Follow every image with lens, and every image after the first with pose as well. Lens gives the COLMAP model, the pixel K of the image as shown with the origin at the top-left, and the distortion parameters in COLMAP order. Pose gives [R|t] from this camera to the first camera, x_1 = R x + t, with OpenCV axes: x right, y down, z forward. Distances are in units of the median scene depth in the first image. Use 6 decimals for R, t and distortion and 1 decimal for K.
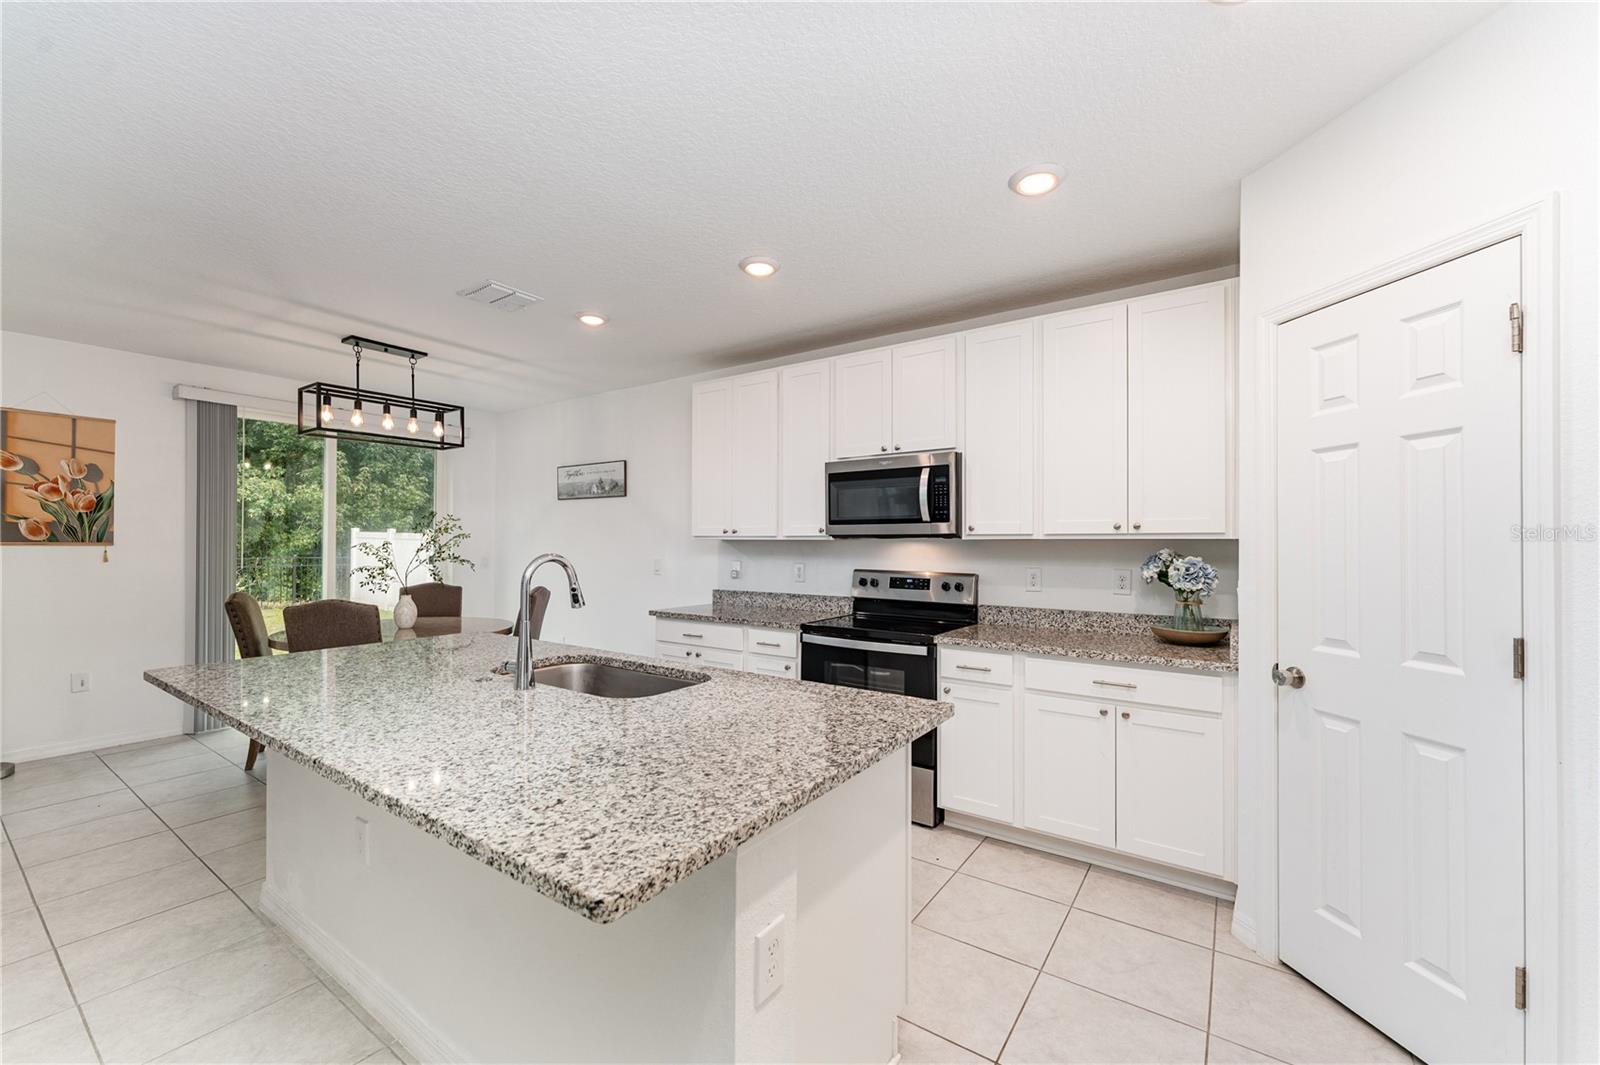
lens RADIAL K [[642.1, 0, 794.0], [0, 642.1, 535.0], [0, 0, 1]] dist [-0.000845, -0.000040]
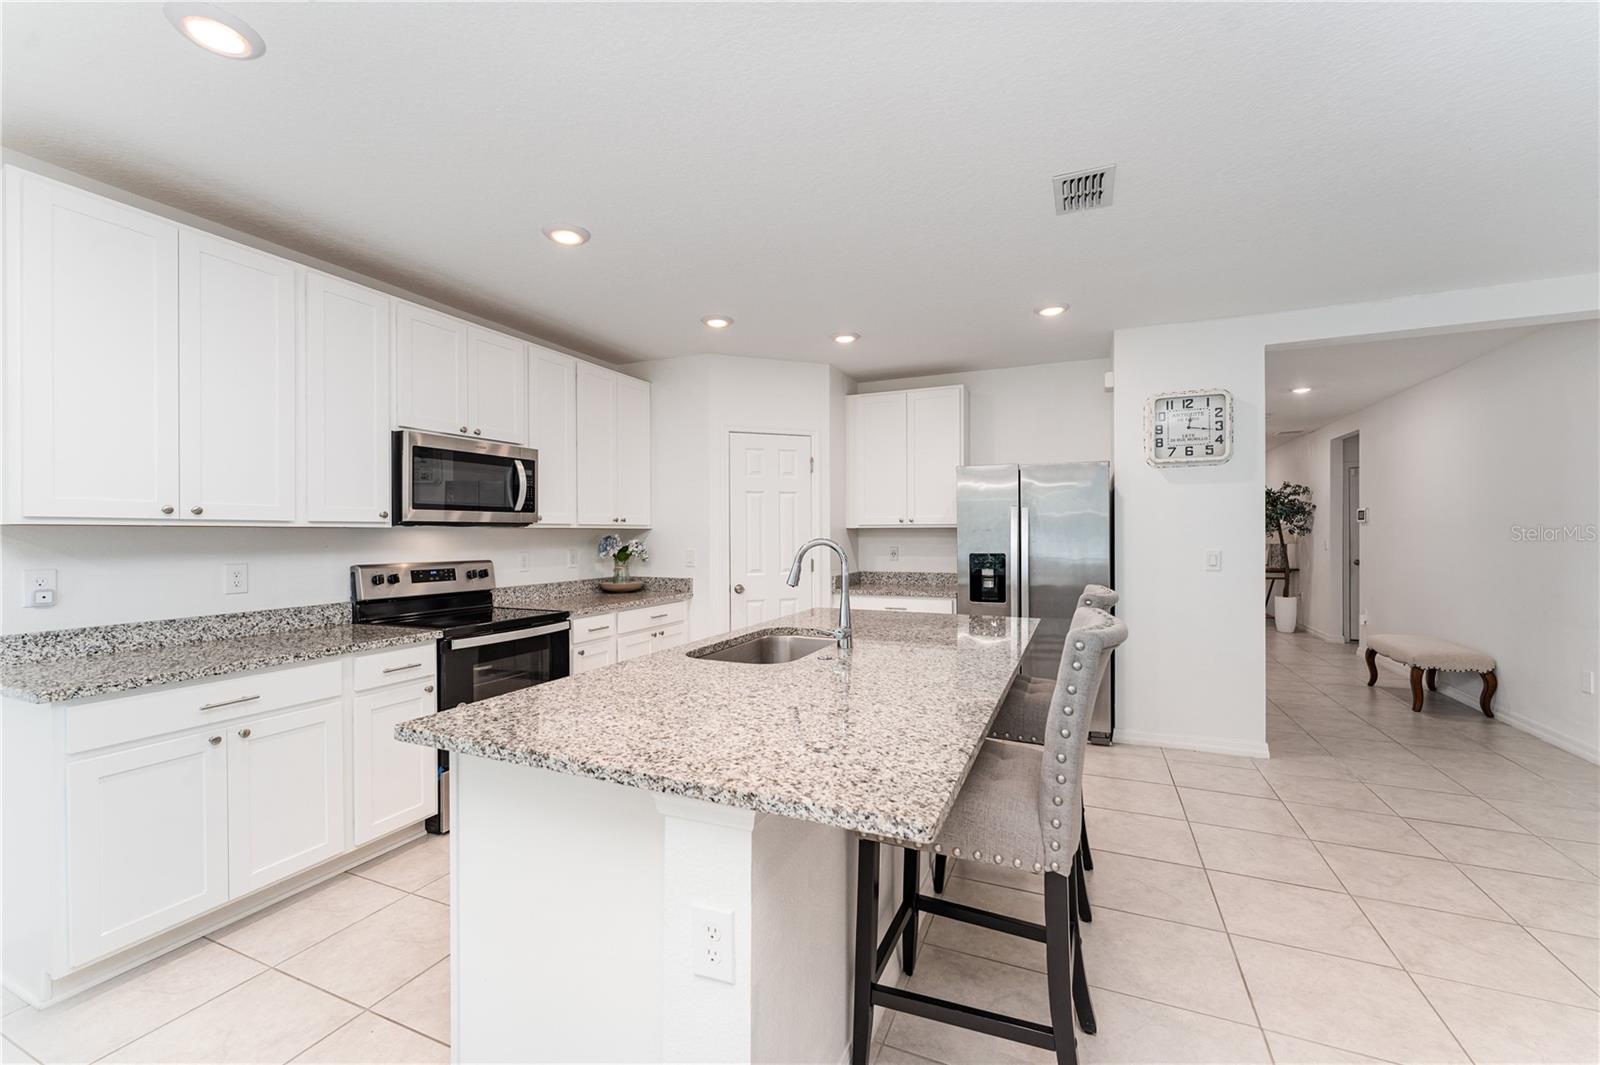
lens RADIAL K [[645.2, 0, 810.8], [0, 645.2, 535.7], [0, 0, 1]] dist [-0.001620, -0.000350]
pose [[-0.207268, -0.008210, 0.978250, -0.839315], [-0.010825, 0.999923, 0.006098, 0.007281], [-0.978224, -0.009326, -0.207341, 0.670037]]
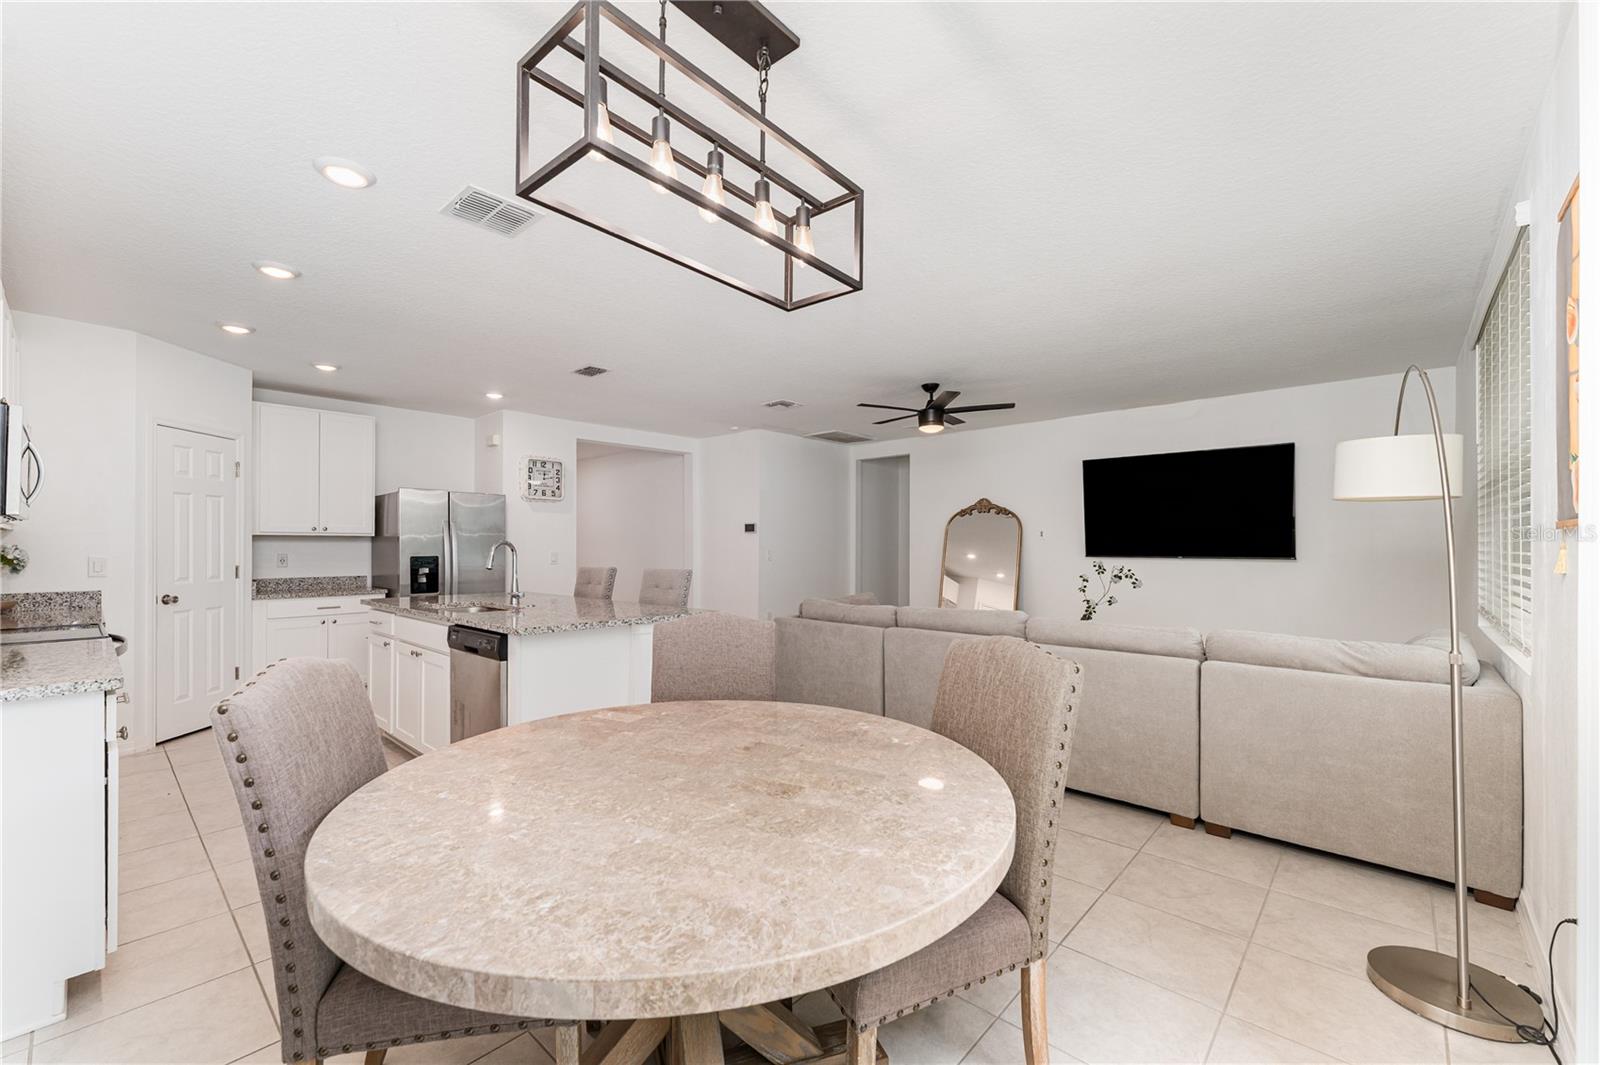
lens RADIAL K [[694.2, 0, 800.0], [0, 694.2, 532.5], [0, 0, 1]] dist [-0.000879, -0.000035]
pose [[-0.995291, -0.000875, 0.096928, -0.820360], [-0.004165, 0.999422, -0.033744, 0.038364], [-0.096843, -0.033989, -0.994719, 1.666640]]
